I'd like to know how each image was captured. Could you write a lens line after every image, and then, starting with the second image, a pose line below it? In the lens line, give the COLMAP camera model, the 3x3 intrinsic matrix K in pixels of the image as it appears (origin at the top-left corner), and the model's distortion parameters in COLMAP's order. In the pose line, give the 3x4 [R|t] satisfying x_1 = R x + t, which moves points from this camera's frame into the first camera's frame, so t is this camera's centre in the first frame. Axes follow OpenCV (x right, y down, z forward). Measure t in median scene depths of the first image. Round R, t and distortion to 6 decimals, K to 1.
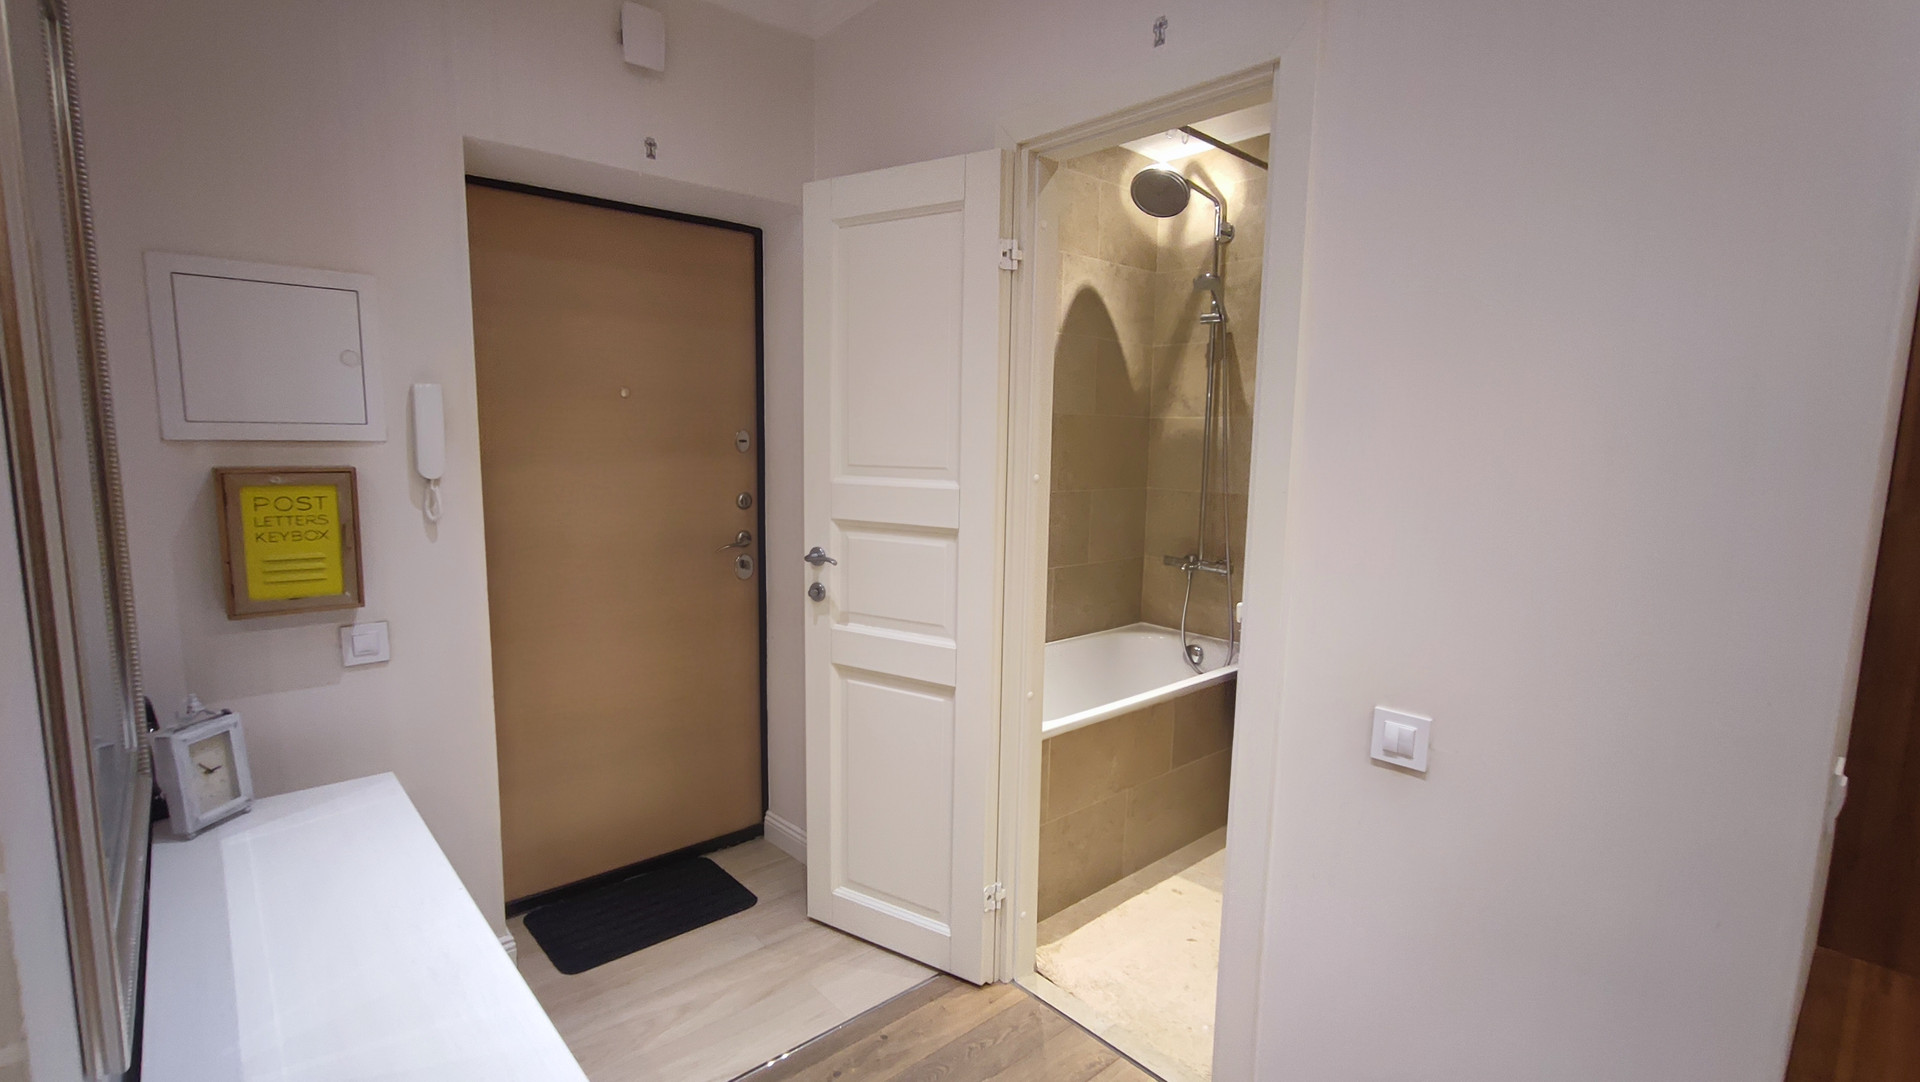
lens RADIAL K [[869.2, 0, 960.2], [0, 869.2, 552.0], [0, 0, 1]] dist [-0.015040, 0.008104]
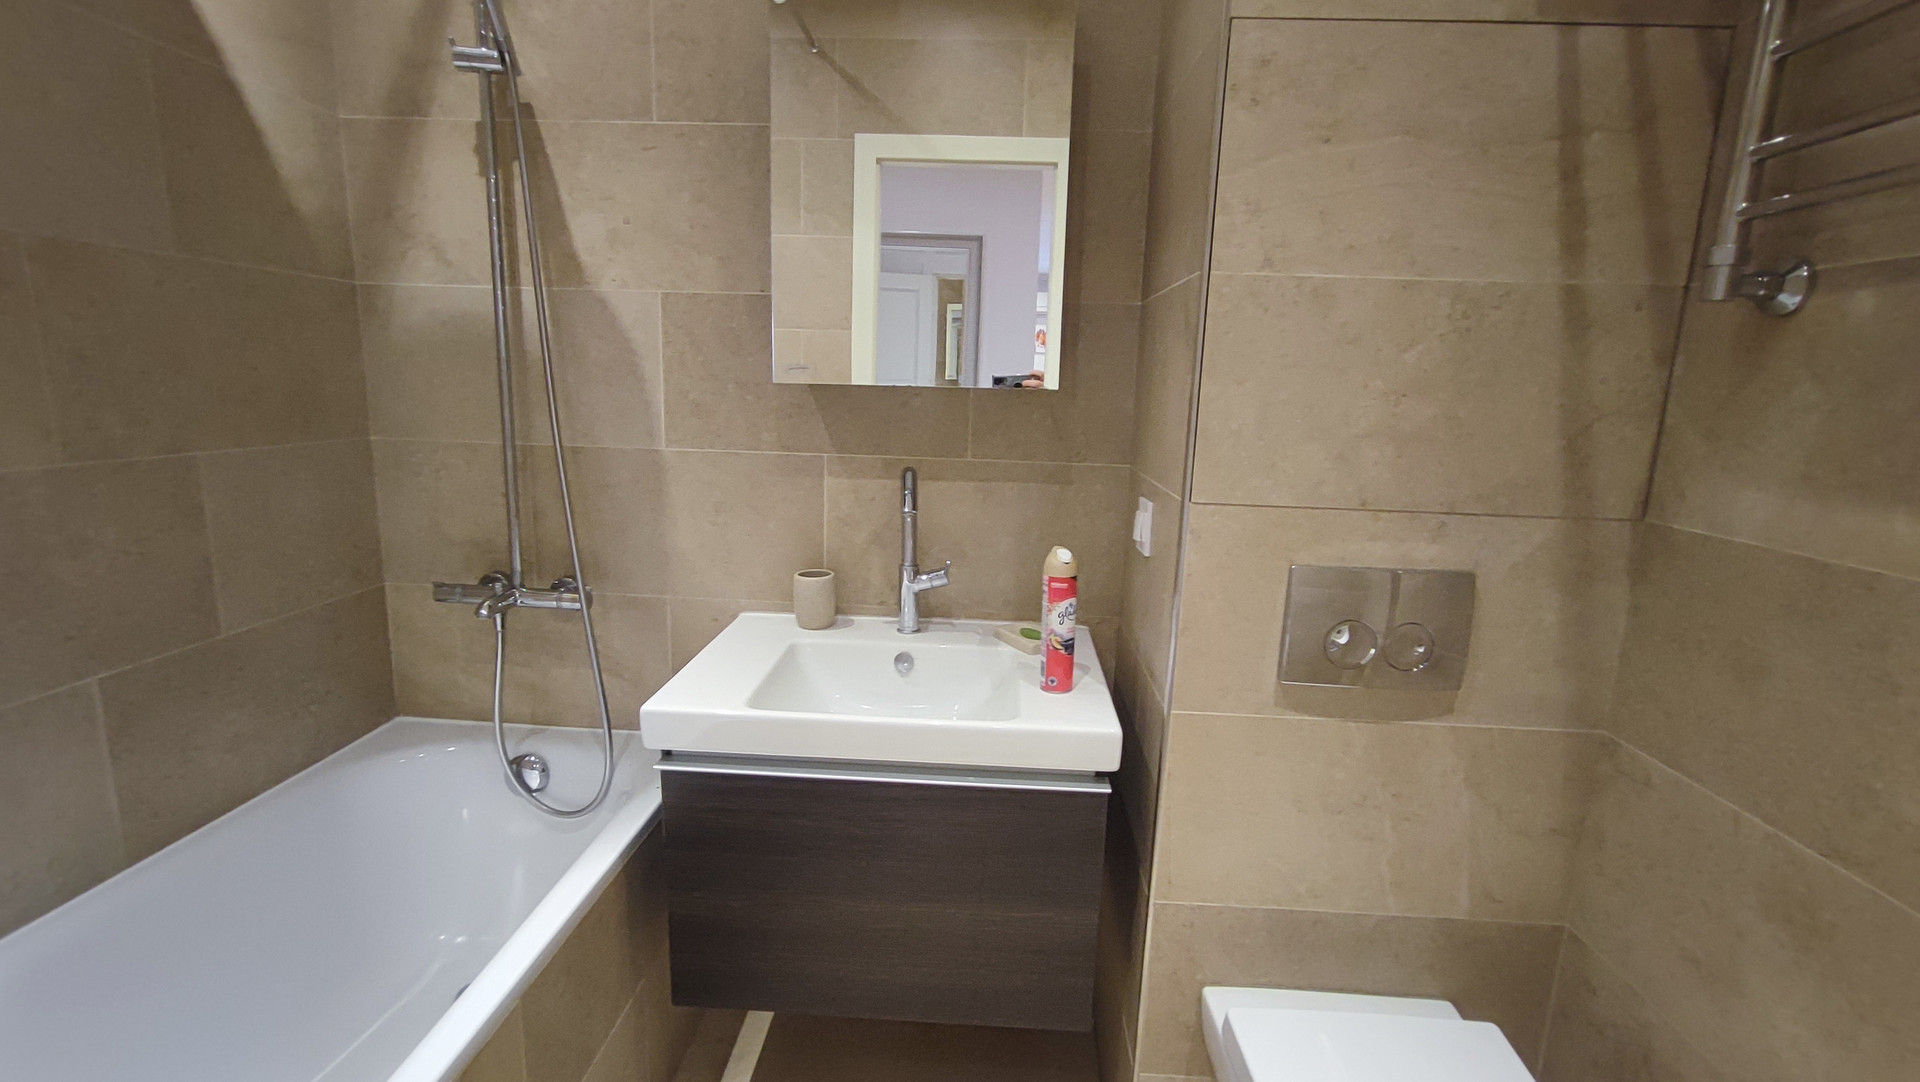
lens RADIAL K [[869.2, 0, 958.5], [0, 869.2, 549.9], [0, 0, 1]] dist [-0.015040, 0.008104]
pose [[0.704764, -0.130808, 0.697279, 0.114410], [0.070863, 0.990919, 0.114271, -0.048397], [-0.705894, -0.031123, 0.707633, 0.482266]]
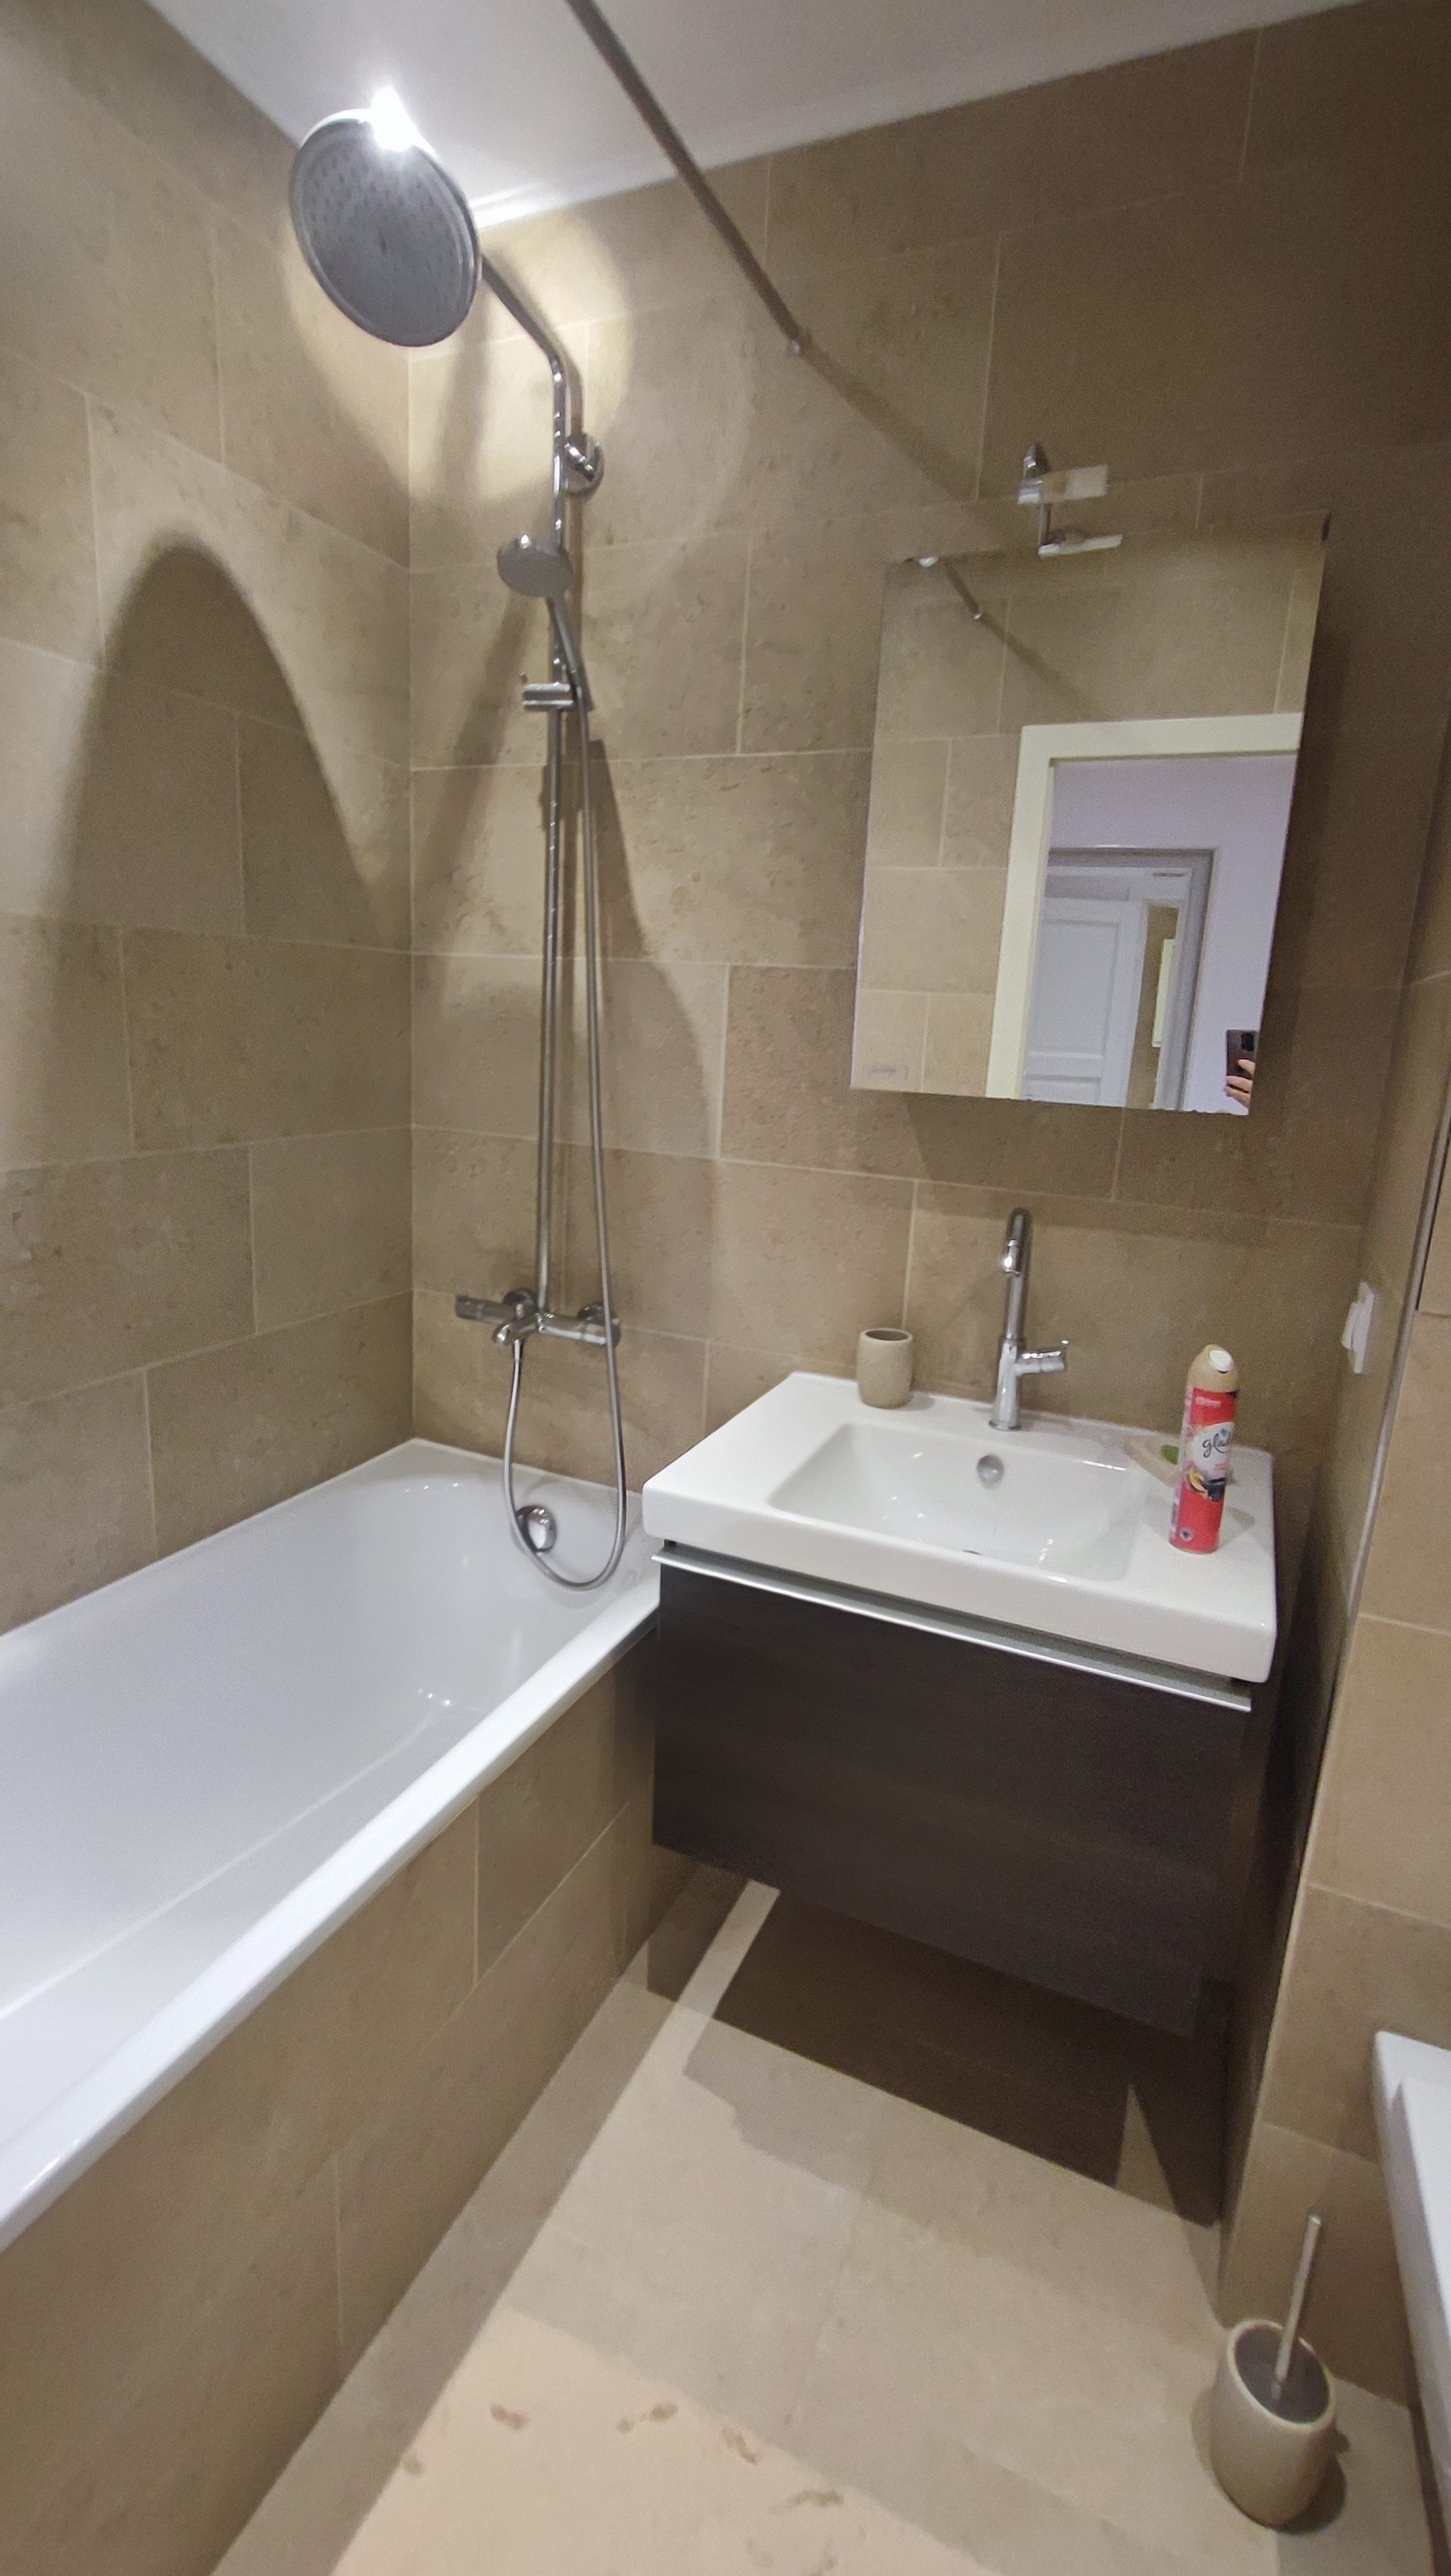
lens RADIAL K [[1166.0, 0, 714.7], [0, 1166.0, 1277.0], [0, 0, 1]] dist [-0.015040, 0.008104]
pose [[0.914966, -0.059284, 0.399153, 0.130208], [0.016095, 0.993724, 0.110698, -0.066169], [-0.403210, -0.094861, 0.910177, 0.460387]]
